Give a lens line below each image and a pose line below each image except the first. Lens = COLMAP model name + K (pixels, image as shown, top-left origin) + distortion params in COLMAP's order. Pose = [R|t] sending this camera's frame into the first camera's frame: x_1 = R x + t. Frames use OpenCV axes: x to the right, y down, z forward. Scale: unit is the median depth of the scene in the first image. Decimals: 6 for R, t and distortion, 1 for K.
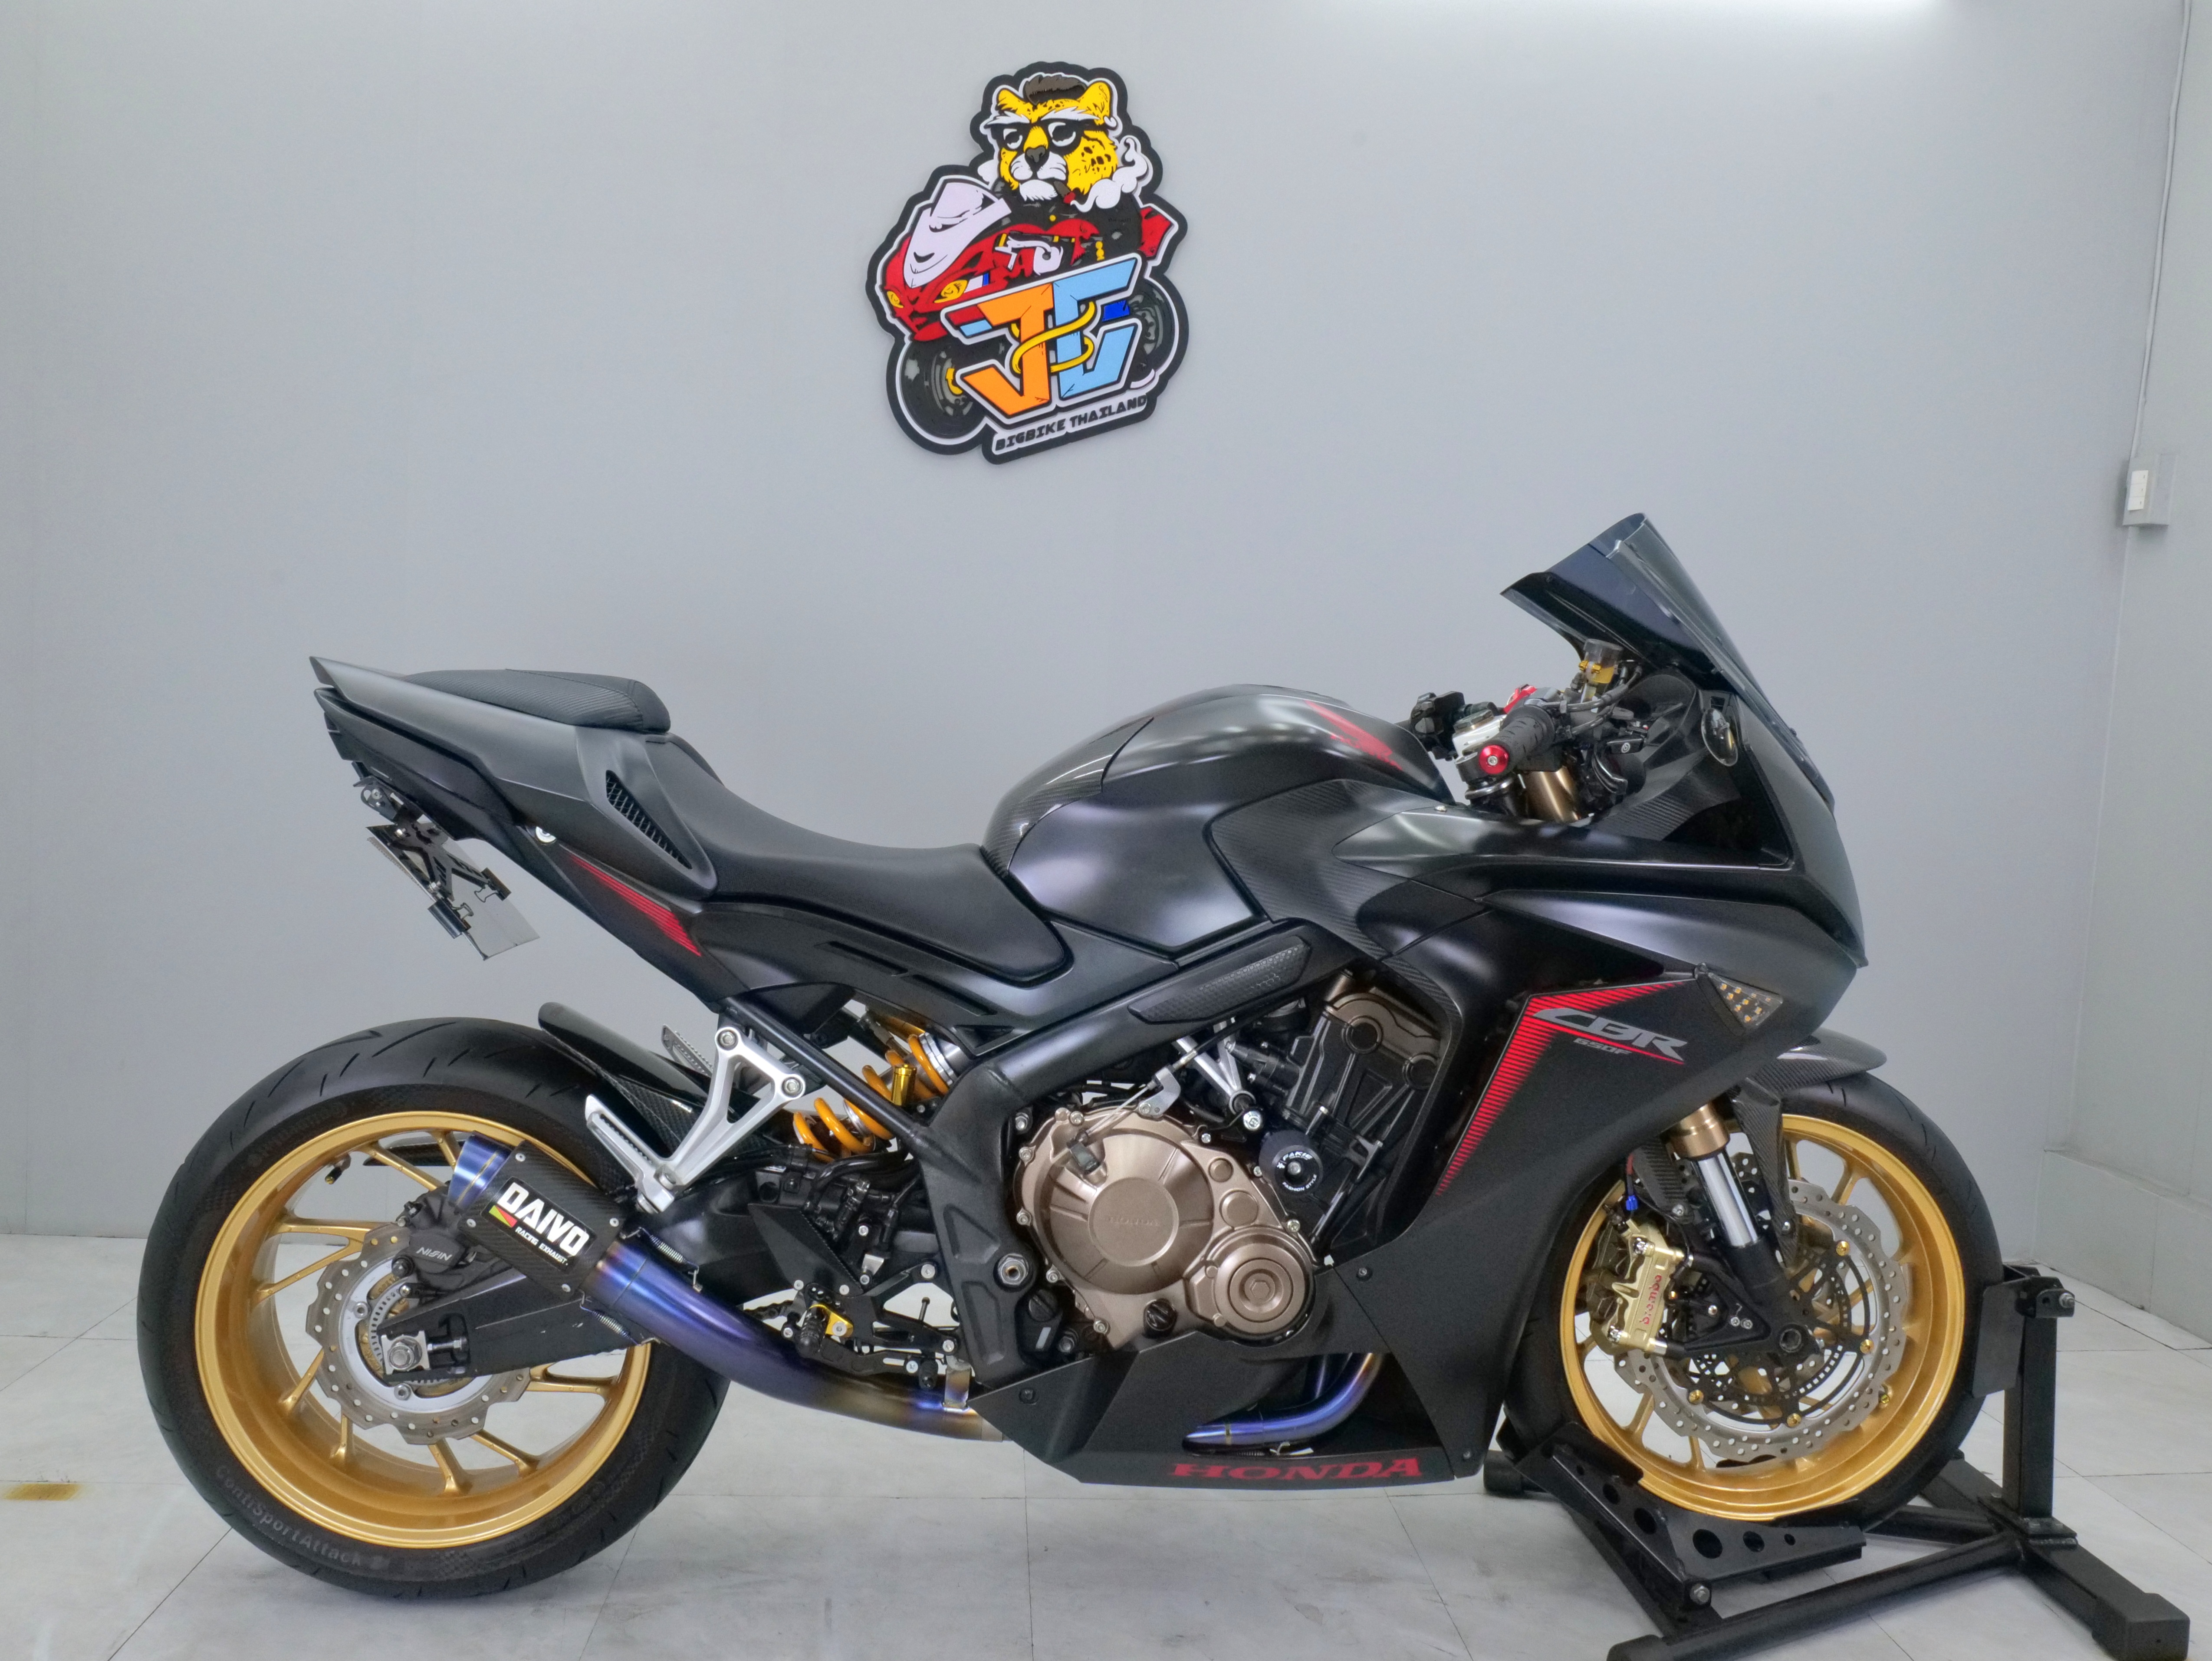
lens RADIAL K [[1636.1, 0, 1106.0], [0, 1636.1, 830.5], [0, 0, 1]] dist [-0.004239, 0.001207]
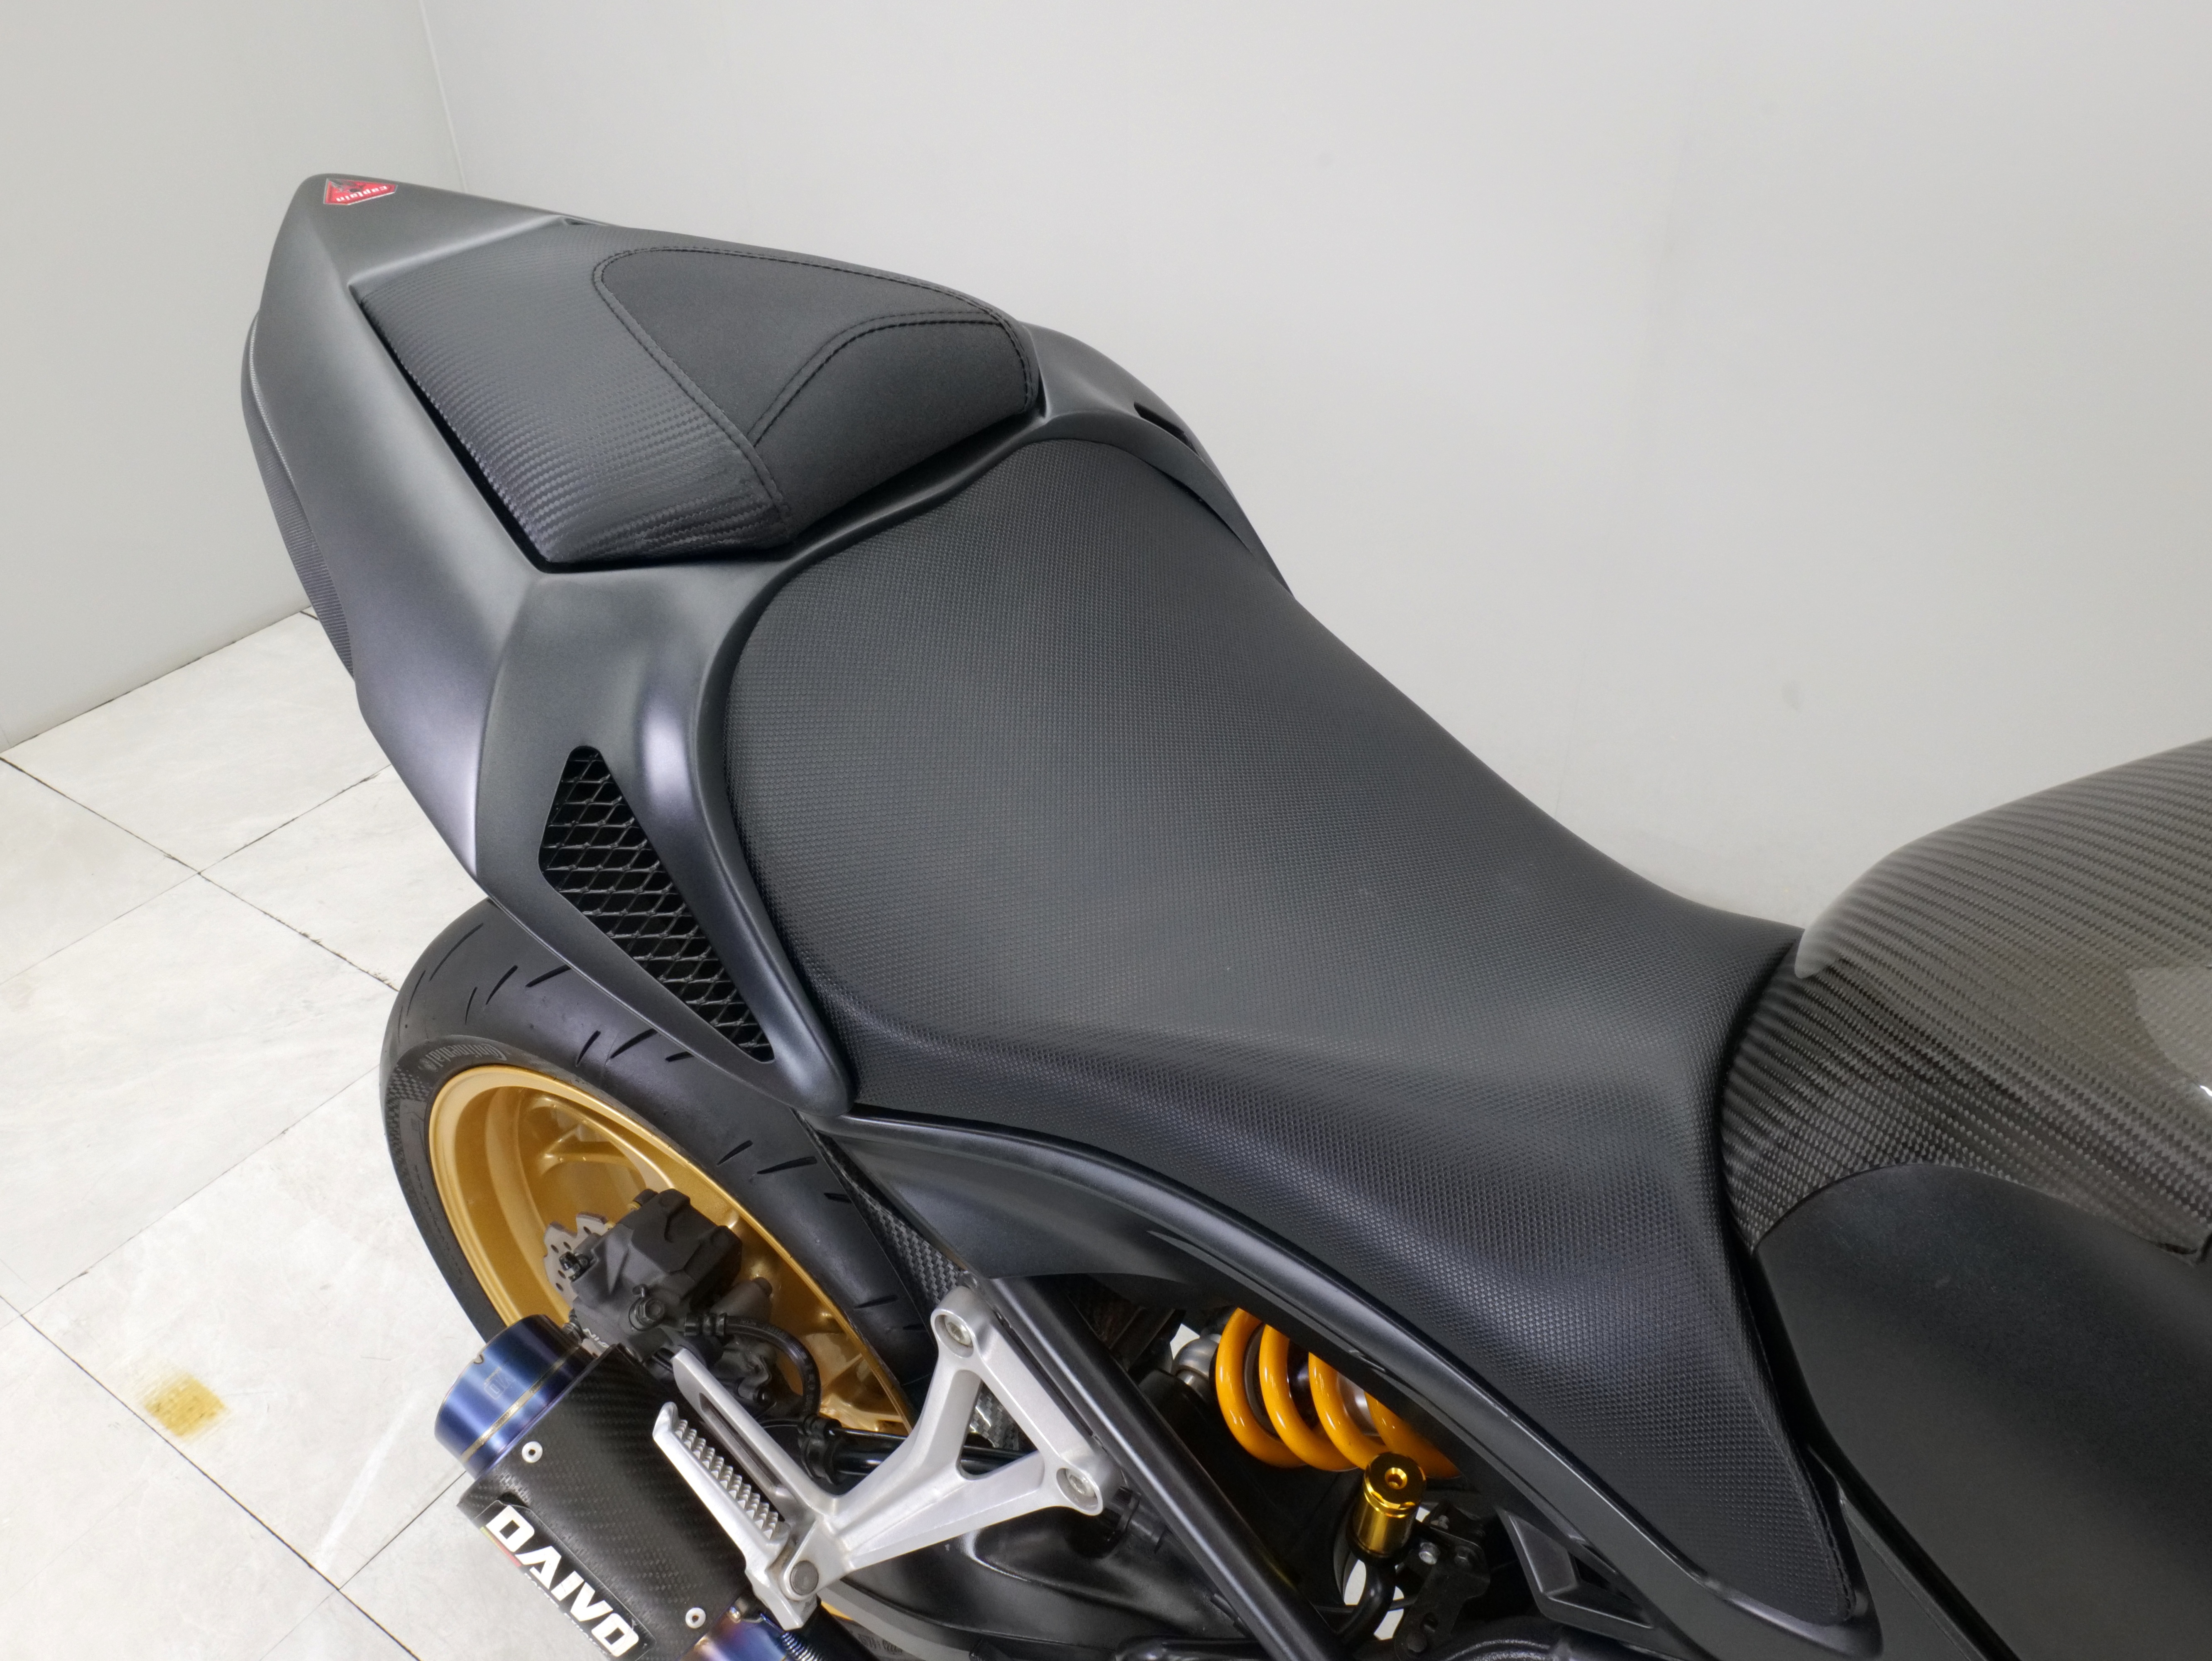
lens RADIAL K [[1636.2, 0, 1106.0], [0, 1636.2, 830.5], [0, 0, 1]] dist [-0.004239, 0.001207]
pose [[0.793682, 0.313006, -0.521628, -0.013181], [0.014303, 0.847633, 0.530391, -0.113751], [0.608164, -0.428423, 0.668274, 0.454193]]
